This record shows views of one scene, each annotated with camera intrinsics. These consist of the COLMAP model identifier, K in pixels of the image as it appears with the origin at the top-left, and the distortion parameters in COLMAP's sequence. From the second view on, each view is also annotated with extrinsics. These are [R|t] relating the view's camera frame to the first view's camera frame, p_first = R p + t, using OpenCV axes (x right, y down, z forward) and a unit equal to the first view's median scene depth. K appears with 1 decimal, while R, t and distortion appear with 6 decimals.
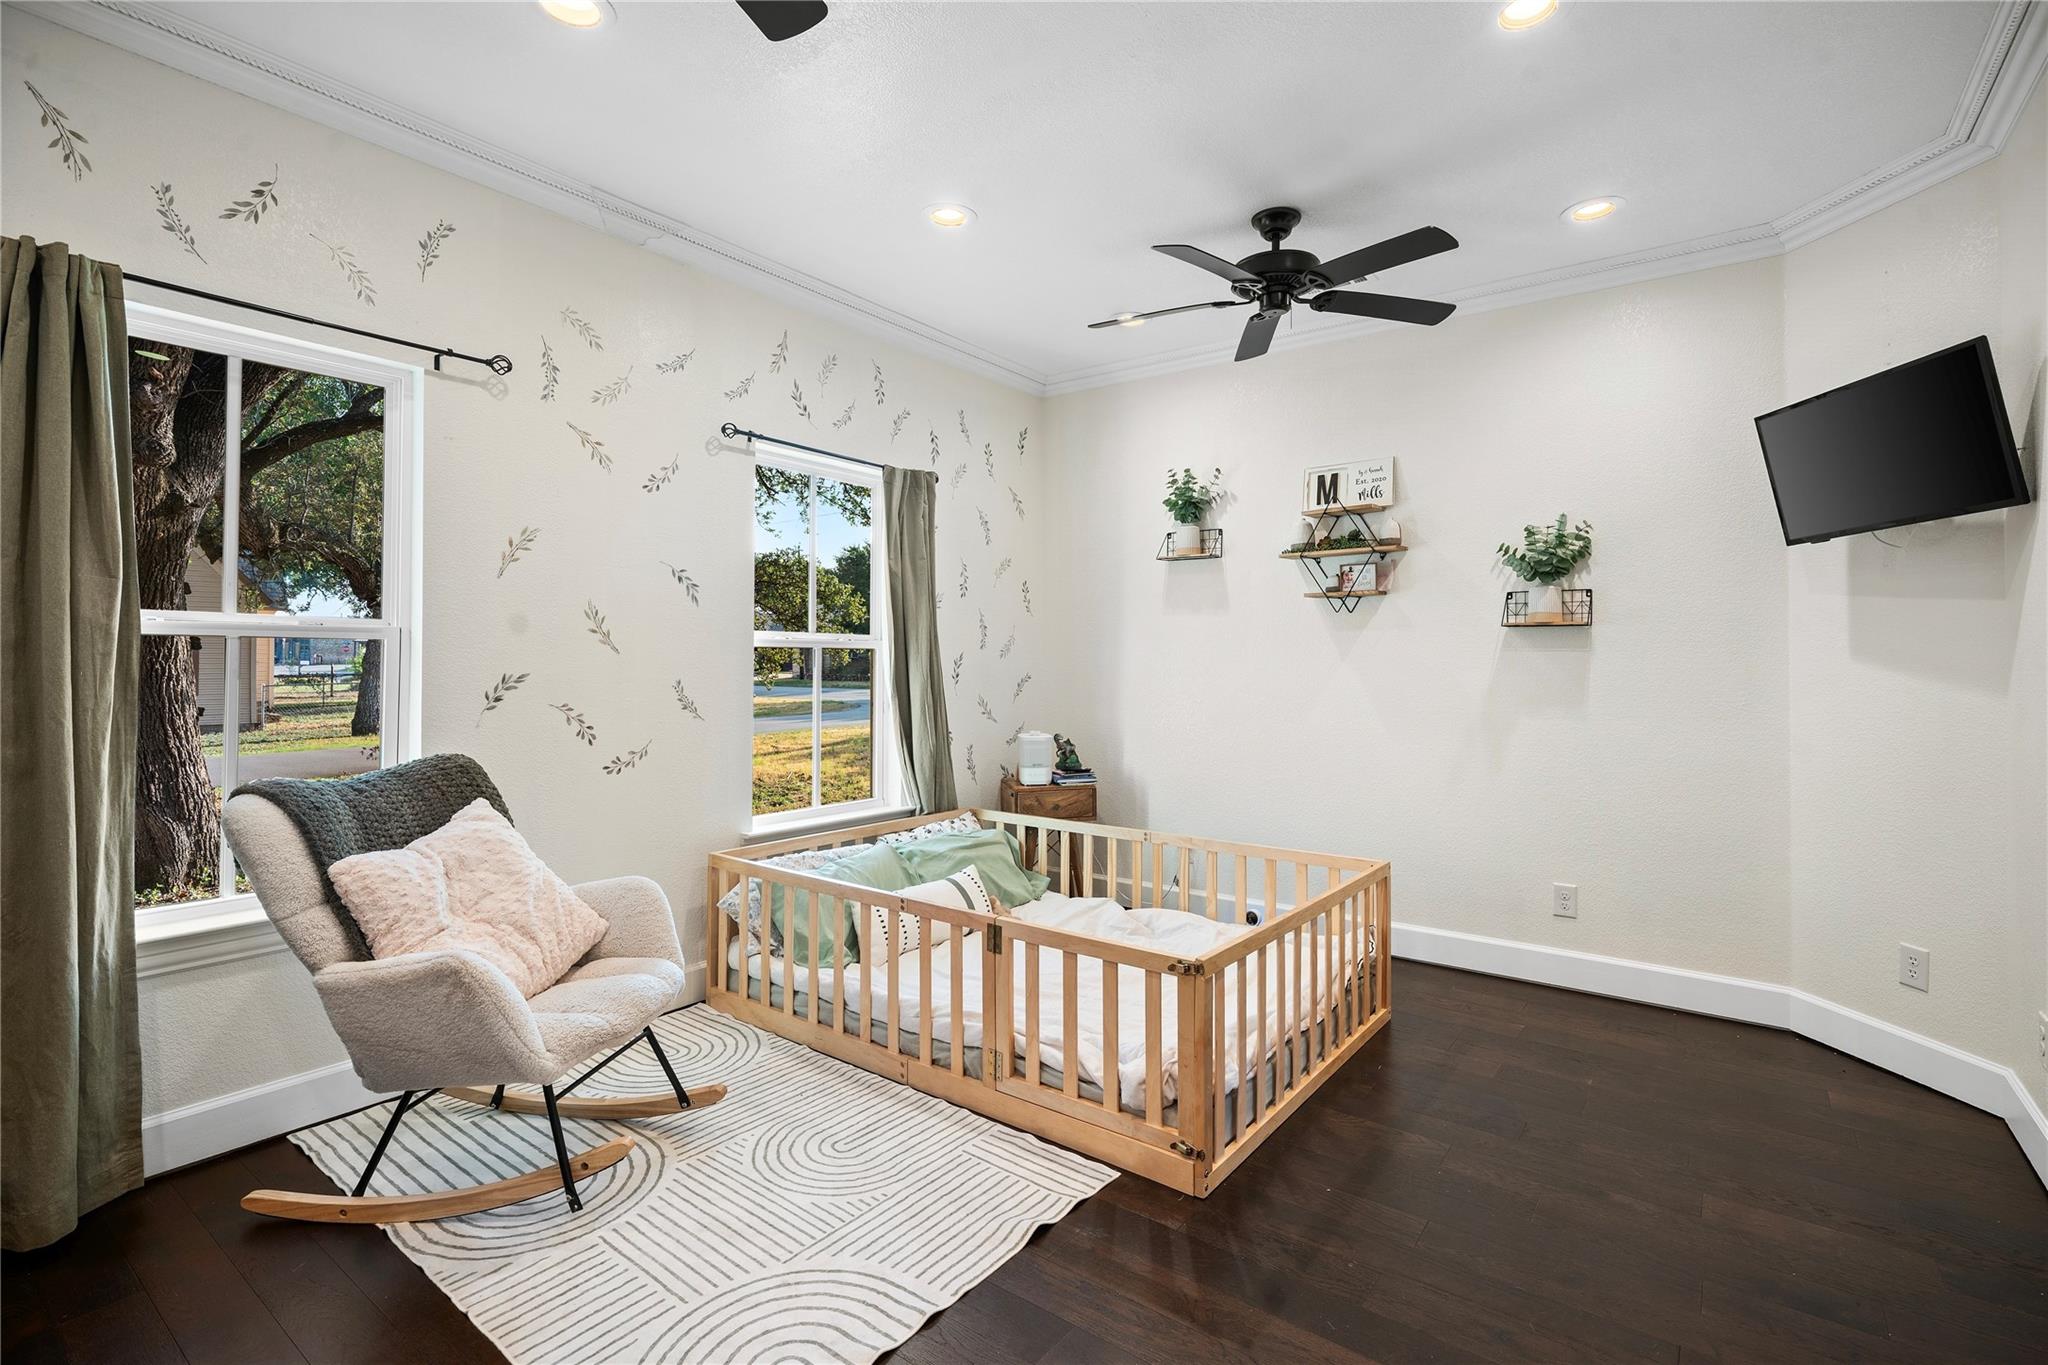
lens RADIAL K [[937.7, 0, 1024.6], [0, 937.7, 668.7], [0, 0, 1]] dist [-0.000510, 0.000252]
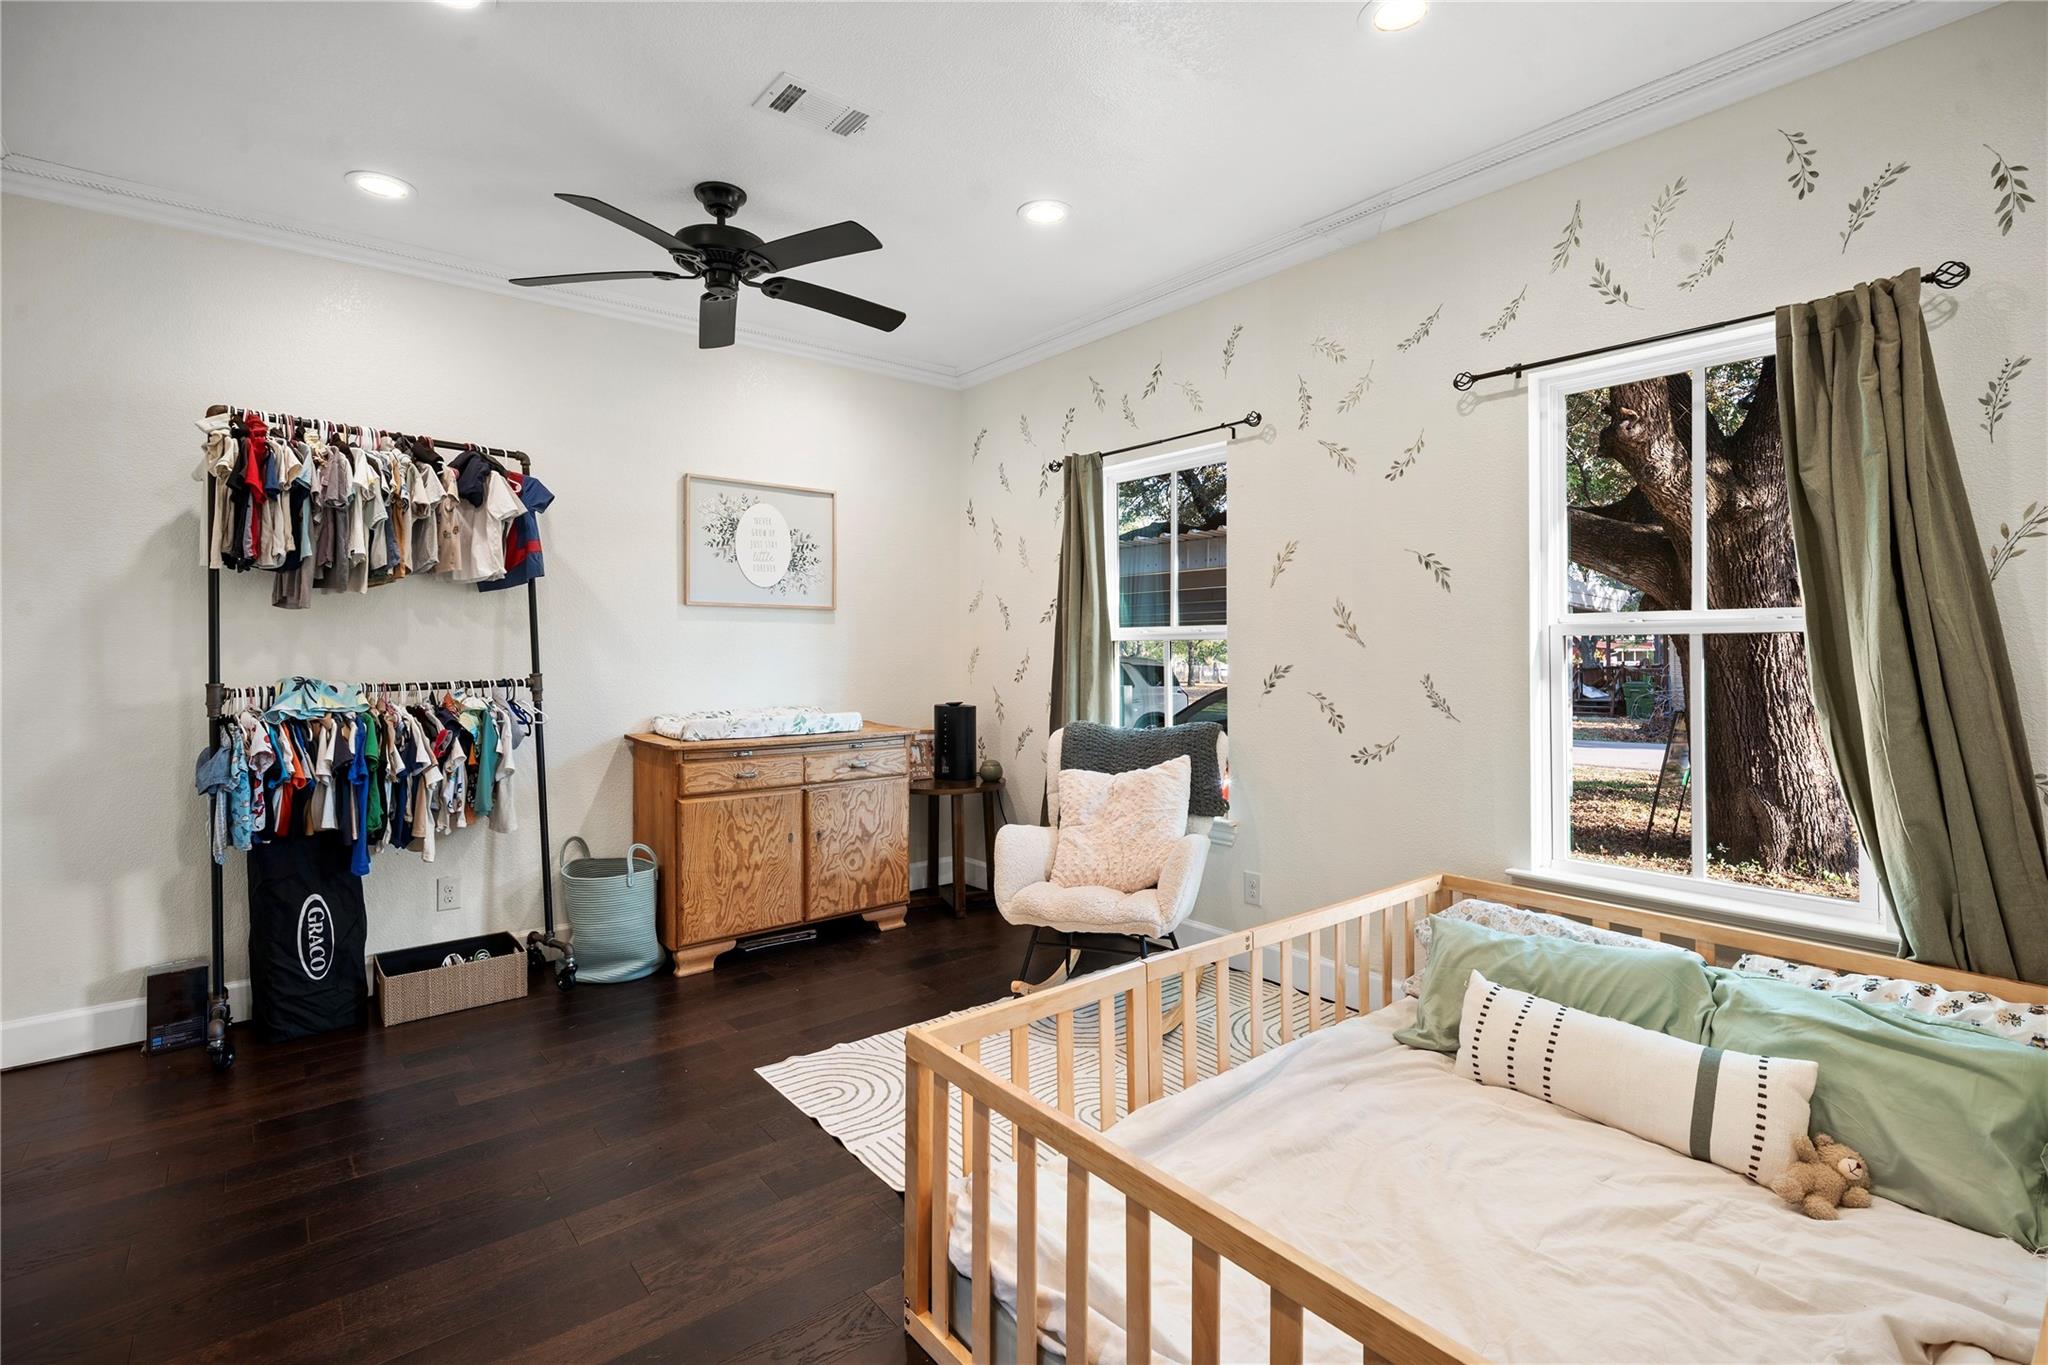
lens RADIAL K [[937.7, 0, 1042.3], [0, 937.7, 654.1], [0, 0, 1]] dist [-0.000510, 0.000252]
pose [[-0.213545, -0.002744, -0.976929, 0.603430], [-0.005421, 0.999984, -0.001624, -0.004465], [0.976918, 0.004949, -0.213556, 0.822243]]
